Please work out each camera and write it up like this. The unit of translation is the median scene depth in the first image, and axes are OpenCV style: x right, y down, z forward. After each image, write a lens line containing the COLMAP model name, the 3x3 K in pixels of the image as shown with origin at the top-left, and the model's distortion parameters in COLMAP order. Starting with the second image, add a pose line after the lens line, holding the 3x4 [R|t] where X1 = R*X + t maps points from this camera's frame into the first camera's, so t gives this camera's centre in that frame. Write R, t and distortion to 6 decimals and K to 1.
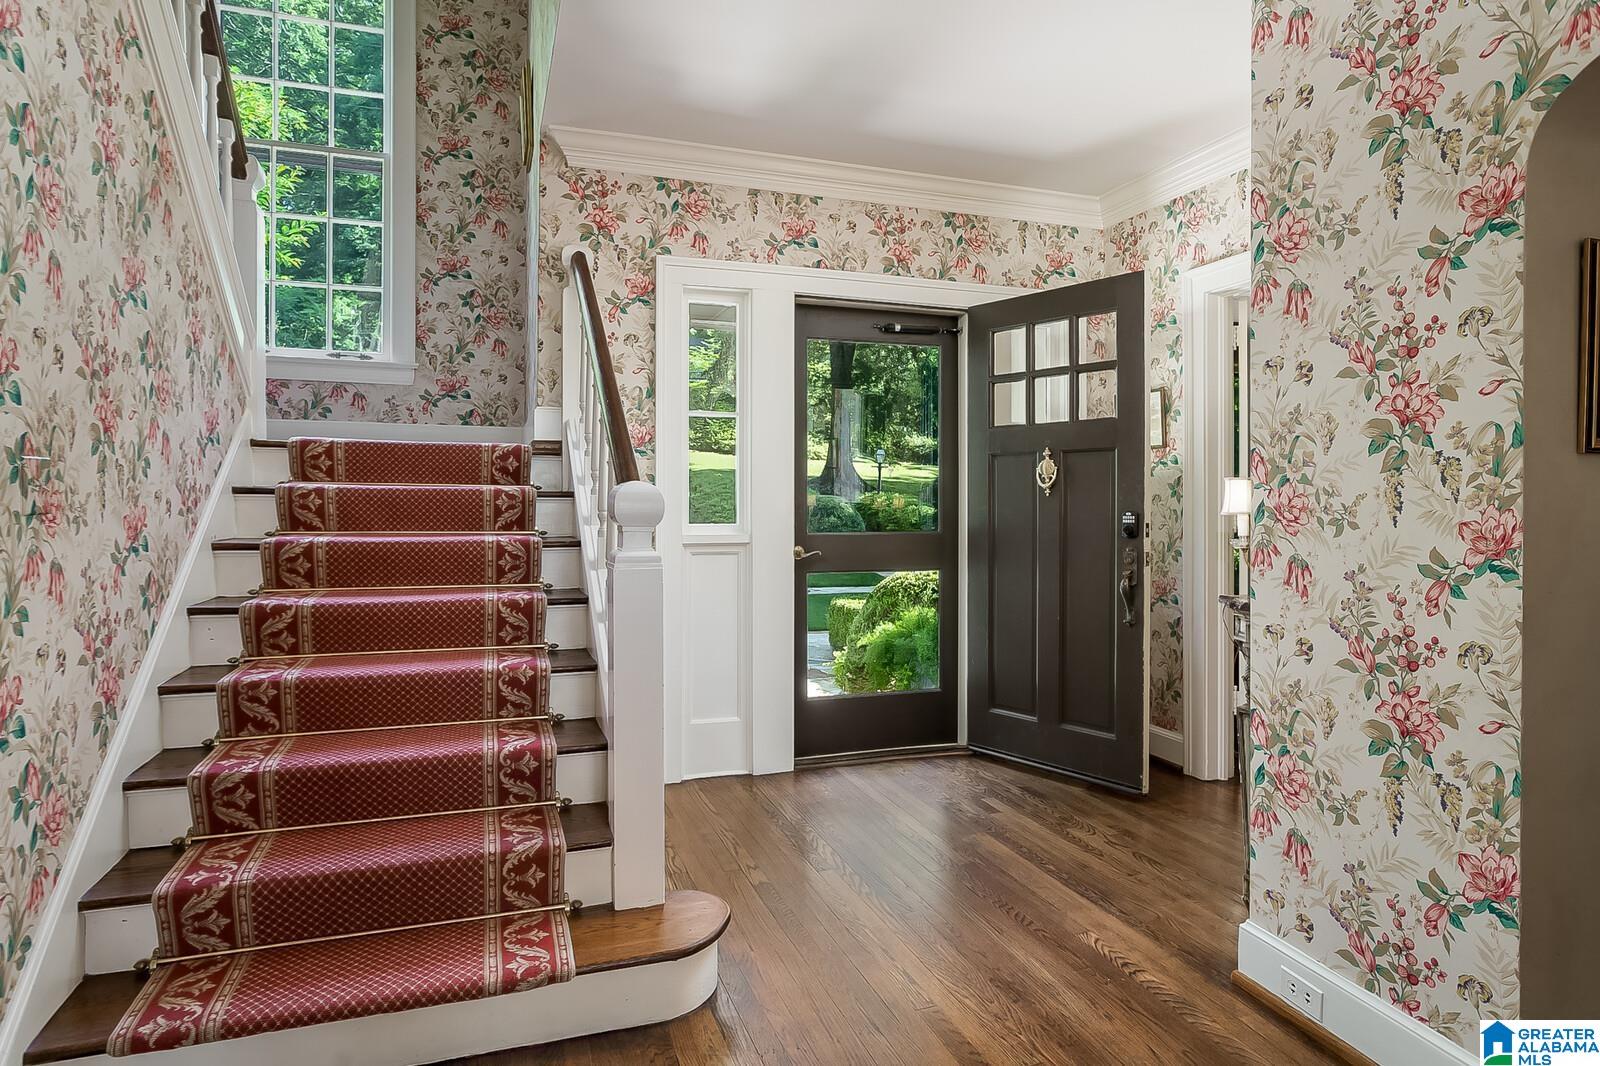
lens RADIAL K [[909.1, 0, 799.2], [0, 909.1, 519.1], [0, 0, 1]] dist [-0.007859, 0.004794]
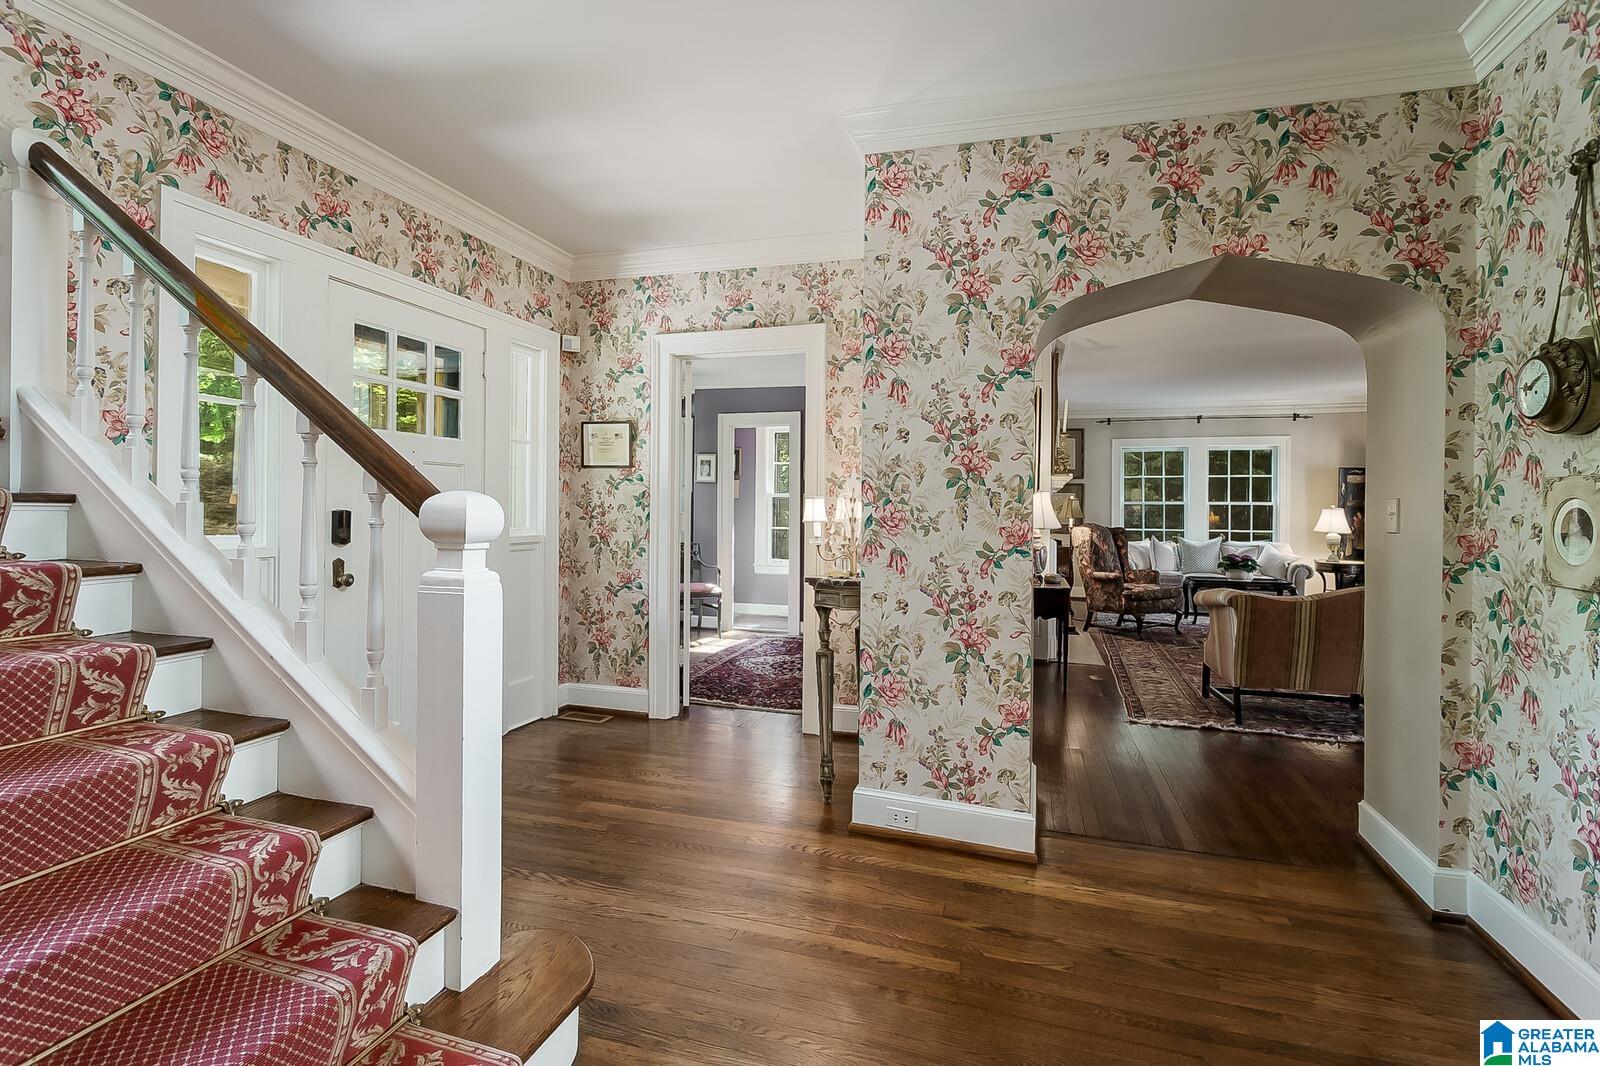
lens RADIAL K [[758.9, 0, 797.2], [0, 758.9, 521.0], [0, 0, 1]] dist [-0.006581, 0.002144]
pose [[0.586440, -0.007937, 0.809954, -0.598672], [0.004957, 0.999968, 0.006210, -0.016320], [-0.809977, 0.000373, 0.586461, 0.328797]]
